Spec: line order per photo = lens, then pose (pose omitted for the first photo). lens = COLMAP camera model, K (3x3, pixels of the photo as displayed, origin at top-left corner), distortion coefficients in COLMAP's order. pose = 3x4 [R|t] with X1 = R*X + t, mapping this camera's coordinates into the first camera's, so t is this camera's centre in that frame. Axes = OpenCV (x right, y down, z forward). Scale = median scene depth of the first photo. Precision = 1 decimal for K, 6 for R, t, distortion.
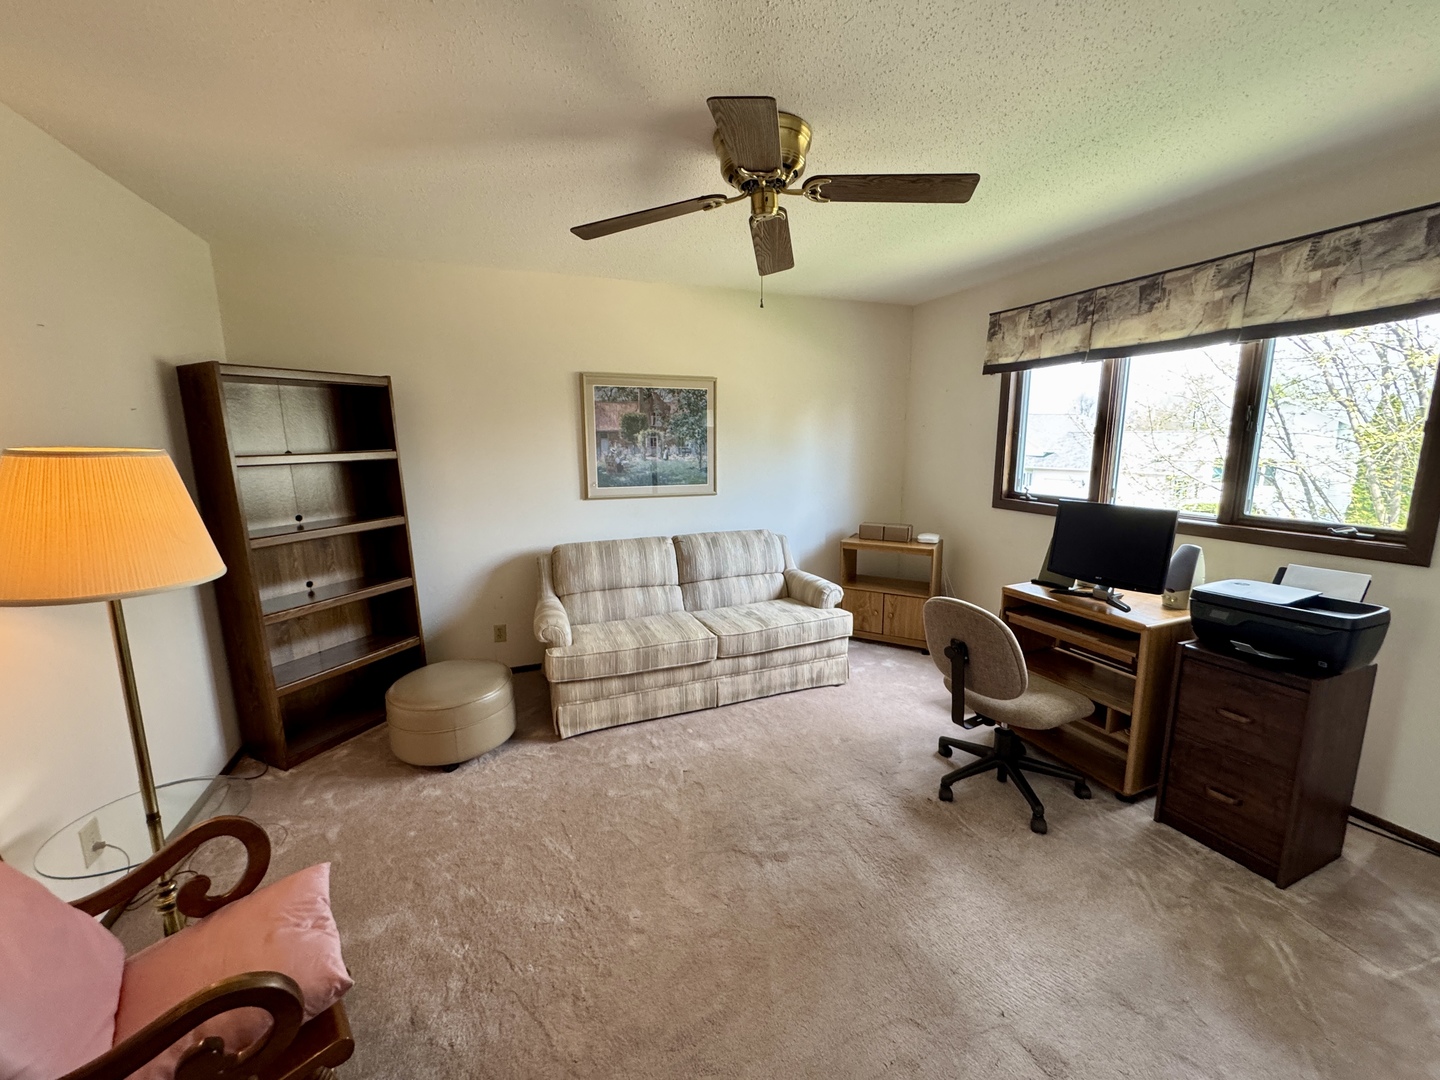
lens RADIAL K [[573.2, 0, 721.3], [0, 573.2, 538.9], [0, 0, 1]] dist [-0.003201, 0.000392]
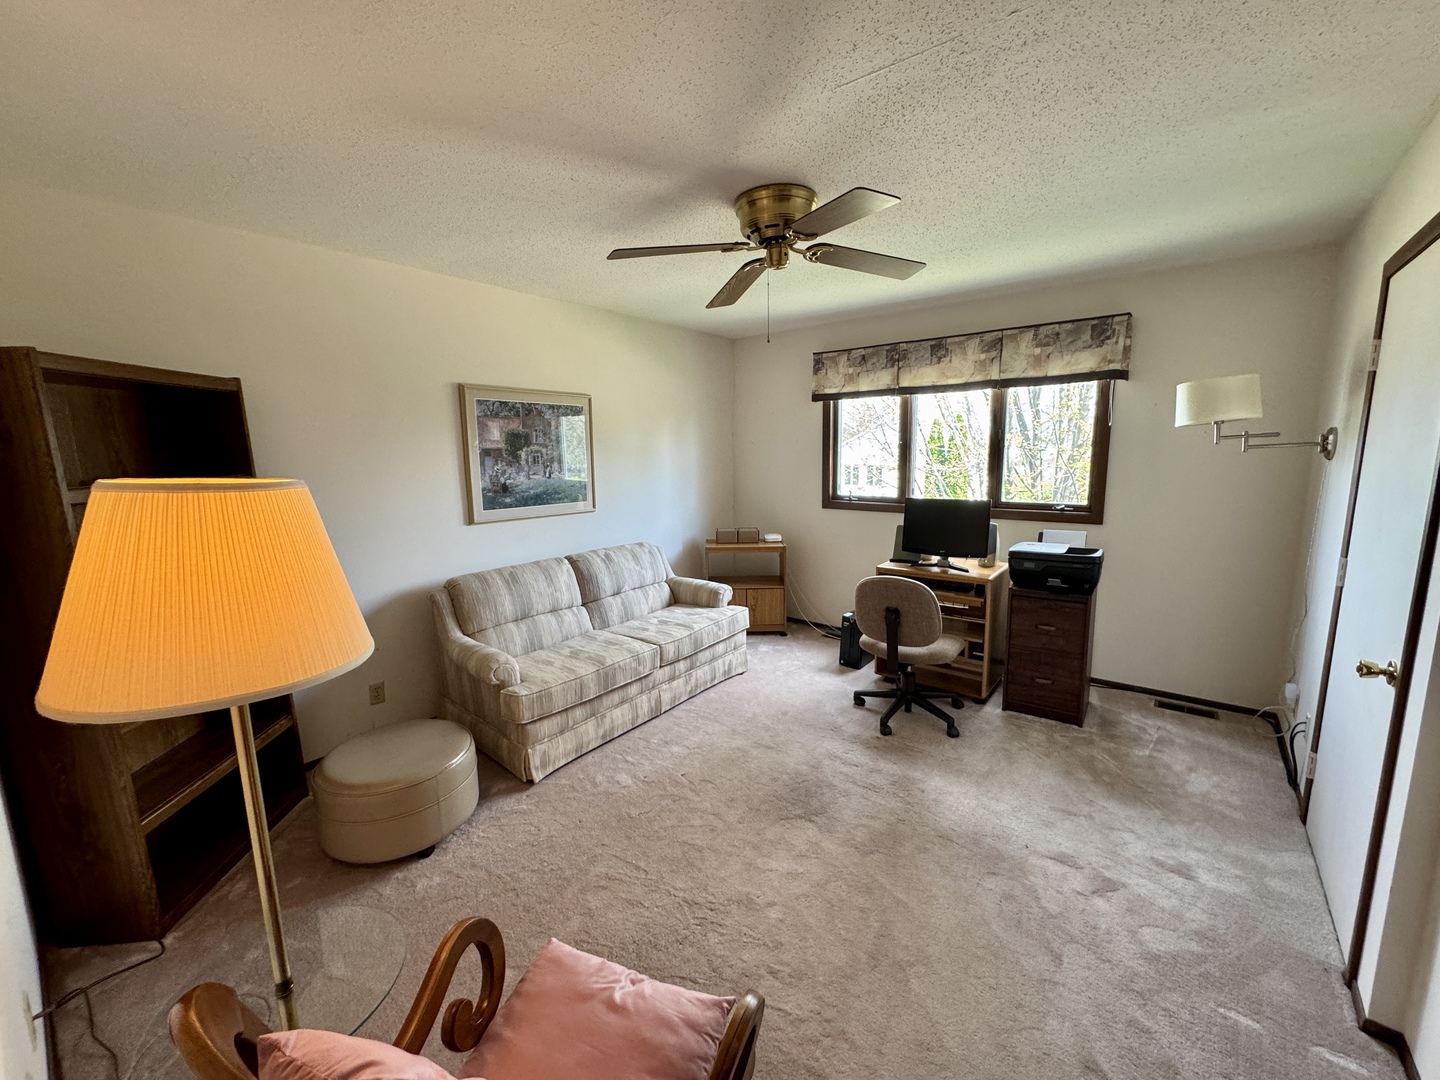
lens RADIAL K [[573.2, 0, 721.3], [0, 573.2, 538.9], [0, 0, 1]] dist [-0.003201, 0.000392]
pose [[0.867333, -0.082809, 0.490792, -0.377967], [0.095296, 0.995449, -0.000450, -0.009995], [-0.488521, 0.047160, 0.871277, 0.033113]]
